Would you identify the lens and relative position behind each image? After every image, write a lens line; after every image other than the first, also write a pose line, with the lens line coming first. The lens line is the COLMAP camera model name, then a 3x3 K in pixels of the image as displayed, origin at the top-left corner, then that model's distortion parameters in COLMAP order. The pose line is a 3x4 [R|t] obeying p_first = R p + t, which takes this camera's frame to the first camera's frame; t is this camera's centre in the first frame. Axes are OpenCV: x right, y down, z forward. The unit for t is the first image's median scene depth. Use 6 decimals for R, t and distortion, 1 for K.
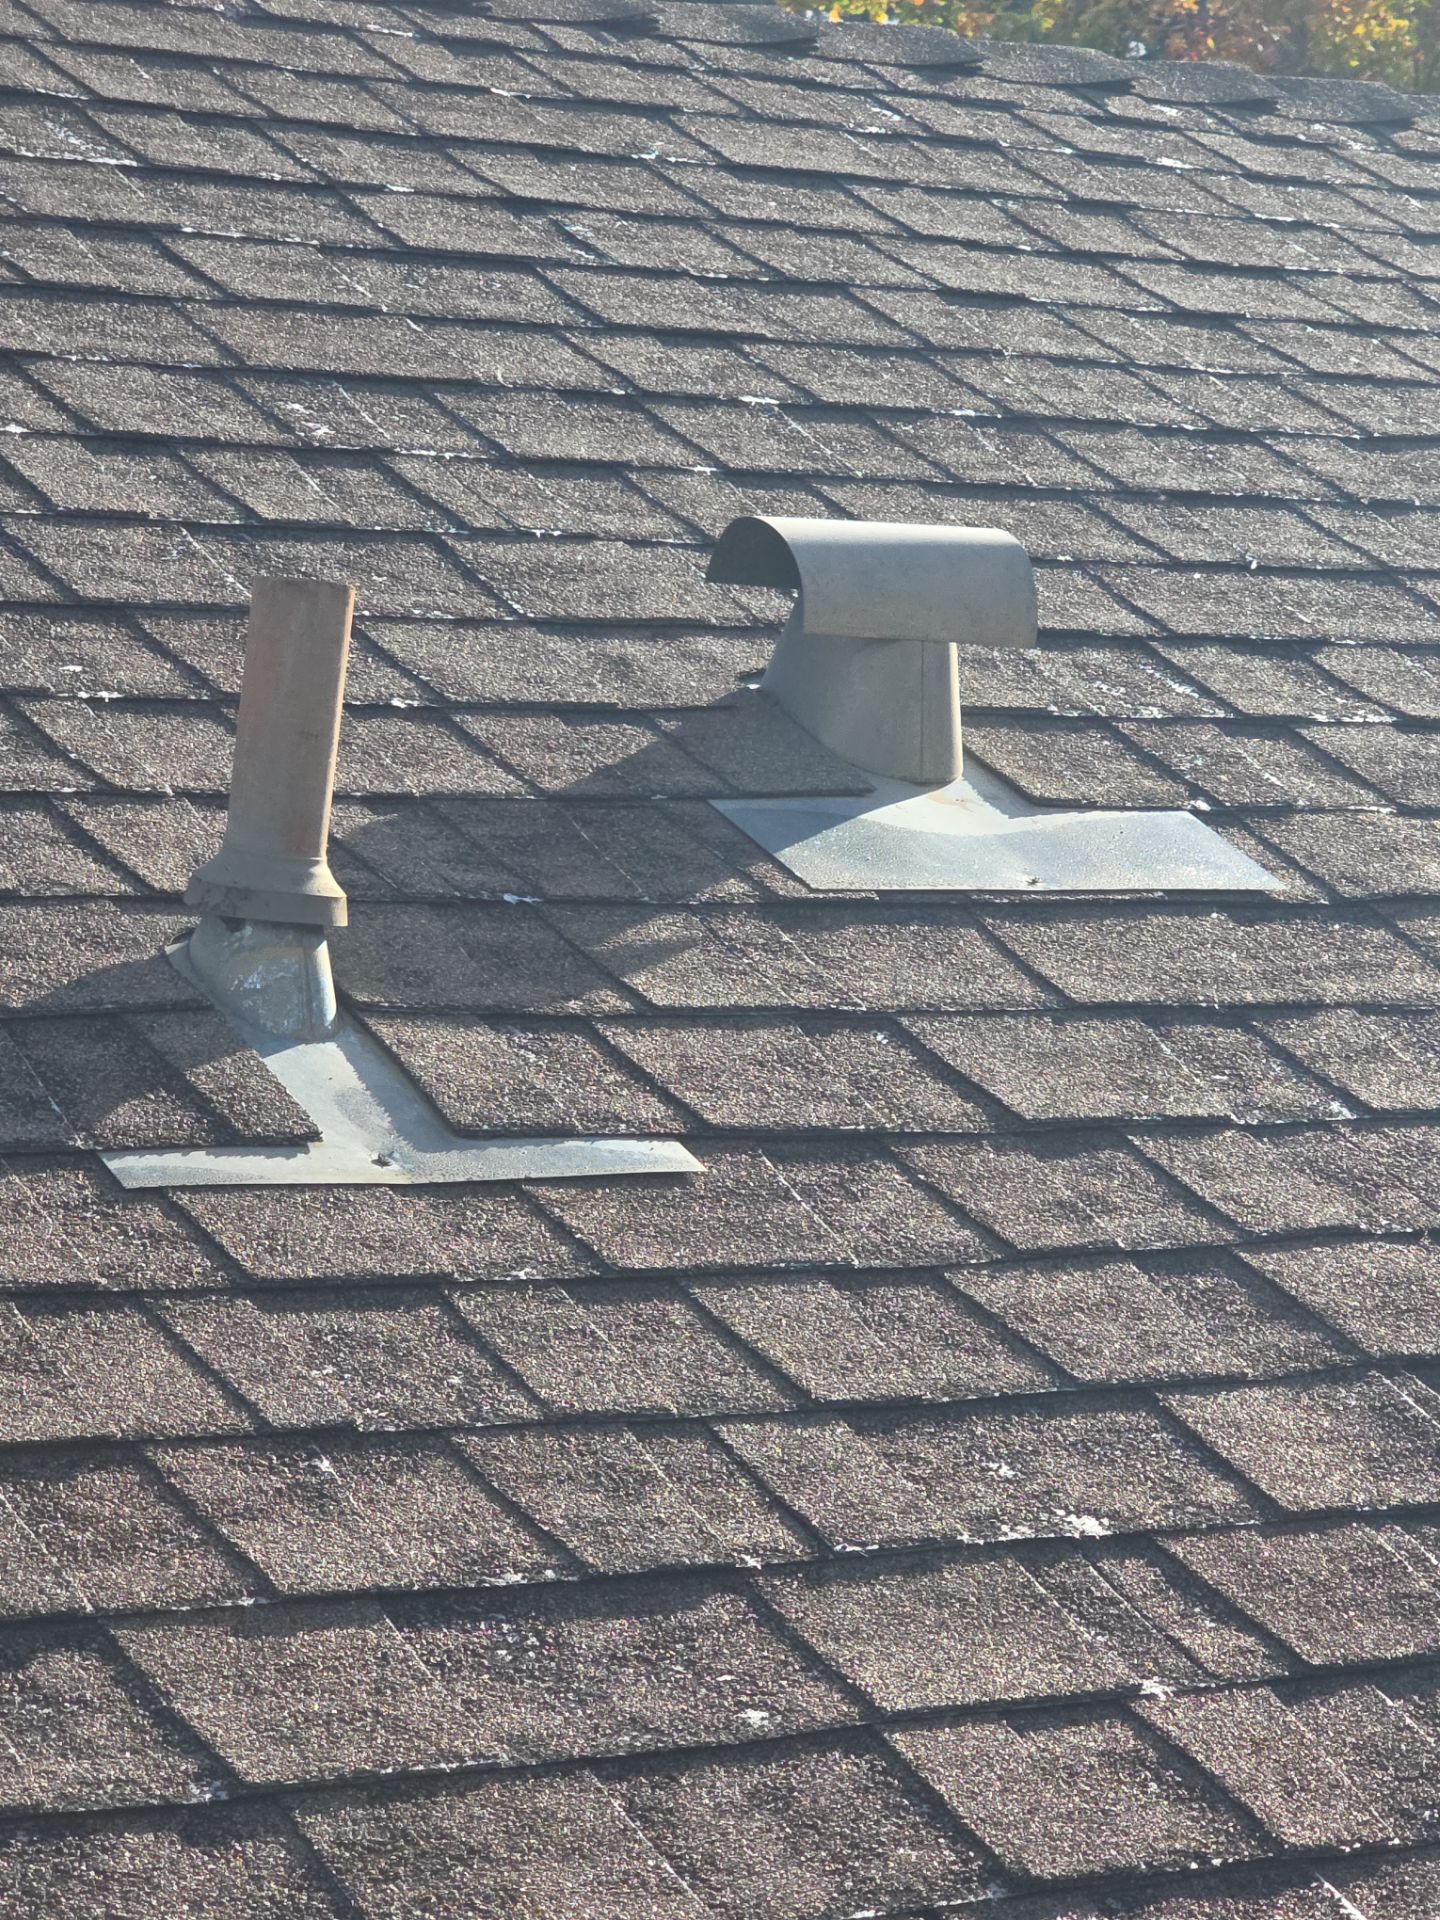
lens RADIAL K [[3256.6, 0, 769.4], [0, 3256.6, 960.7], [0, 0, 1]] dist [-0.337451, 2.245613]
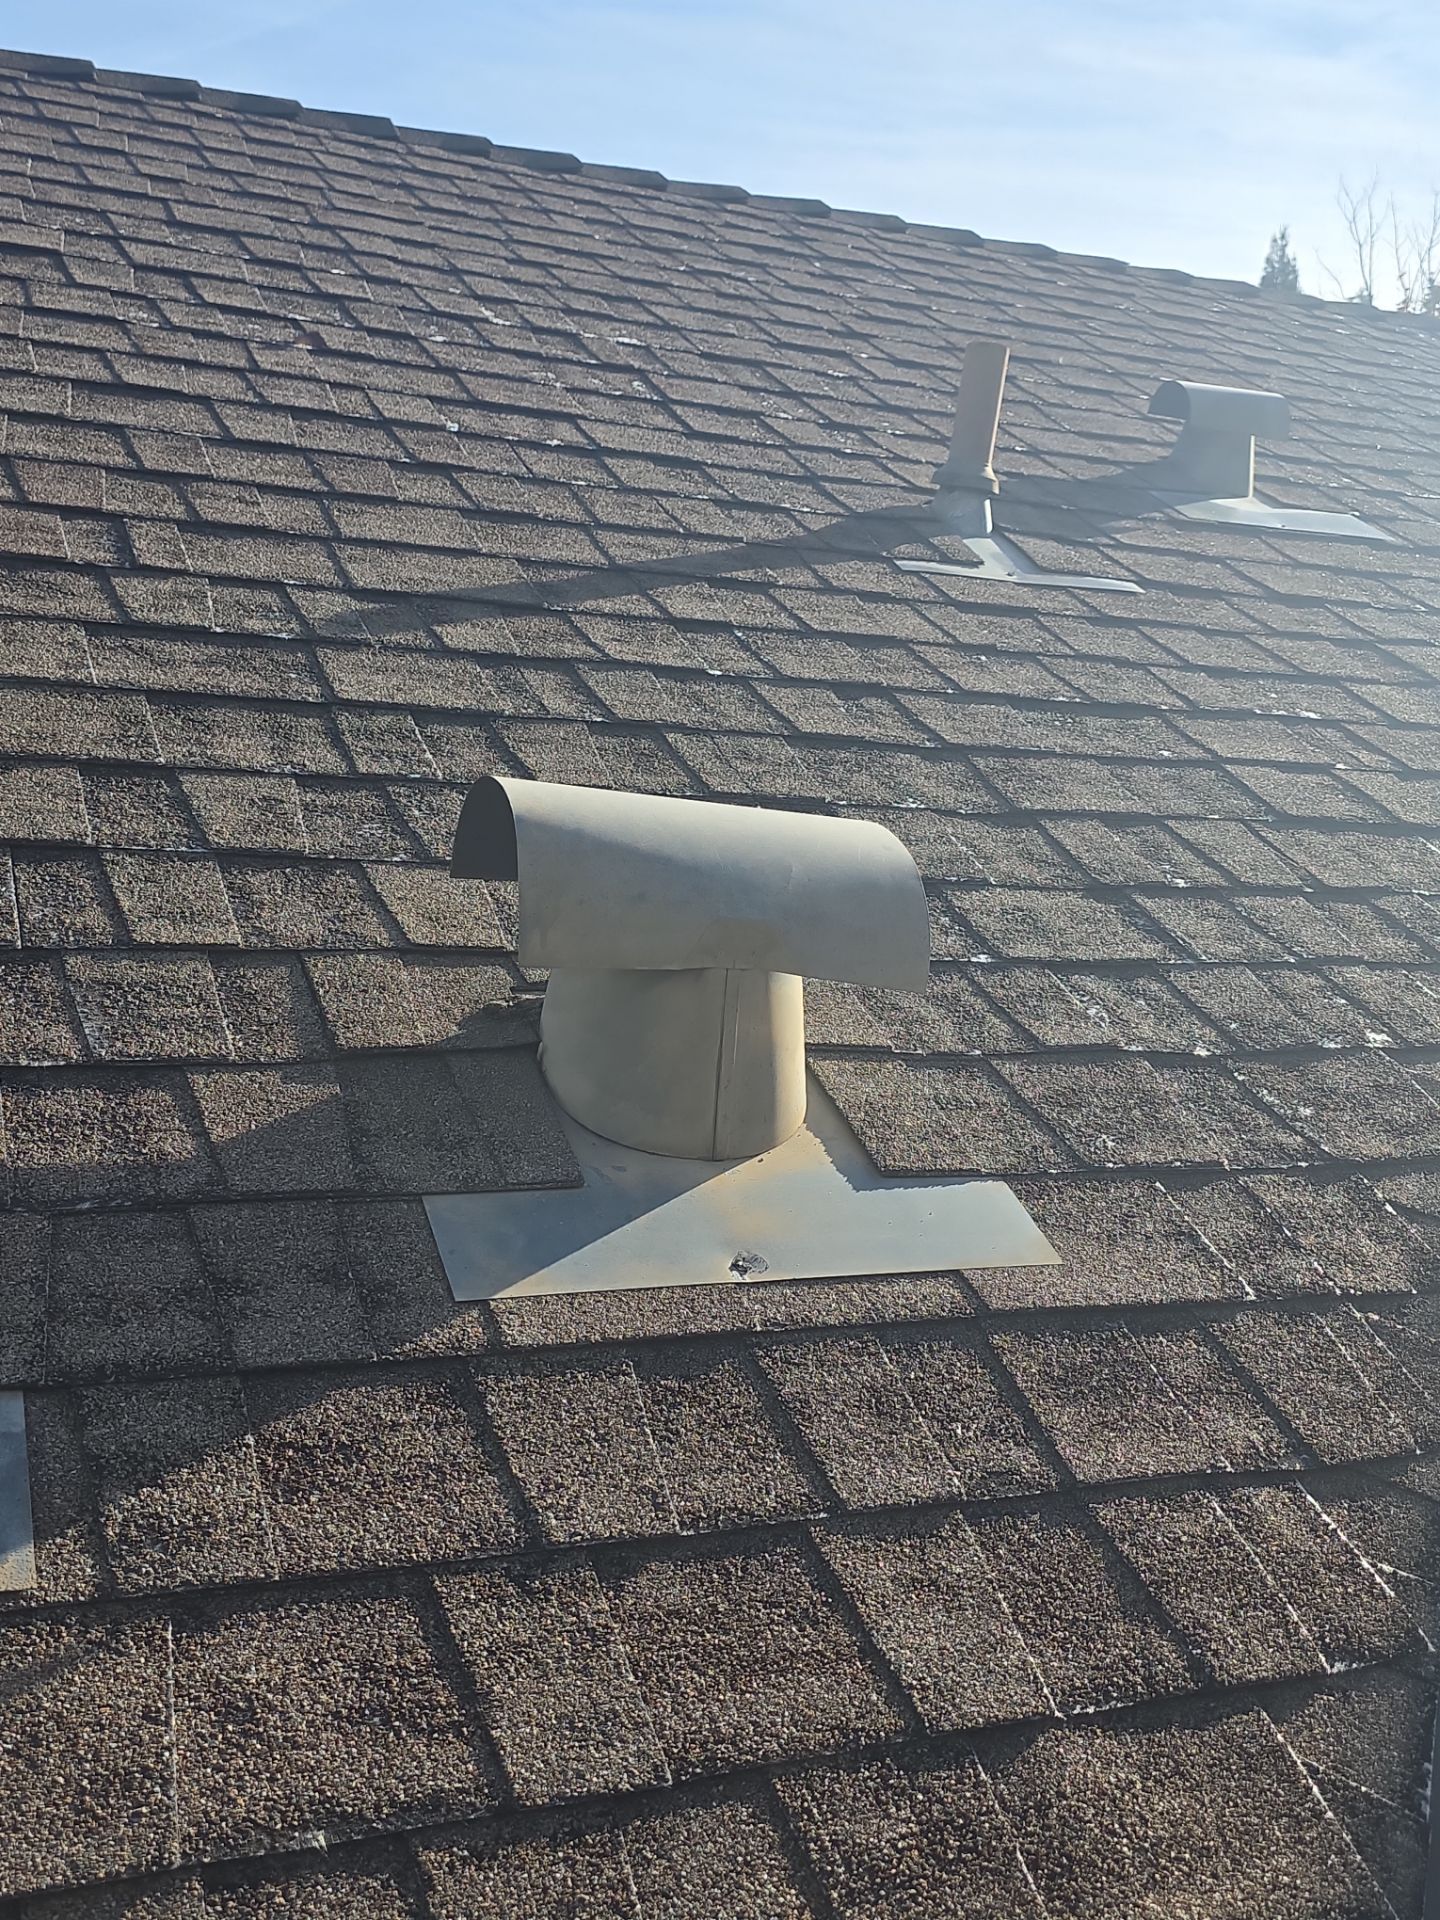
lens RADIAL K [[3256.6, 0, 769.4], [0, 3256.6, 960.7], [0, 0, 1]] dist [-0.337451, 2.245613]
pose [[0.962577, 0.169430, -0.211516, 0.264790], [-0.013601, 0.809696, 0.586691, -1.113240], [0.270667, -0.561859, 0.781700, -1.079927]]
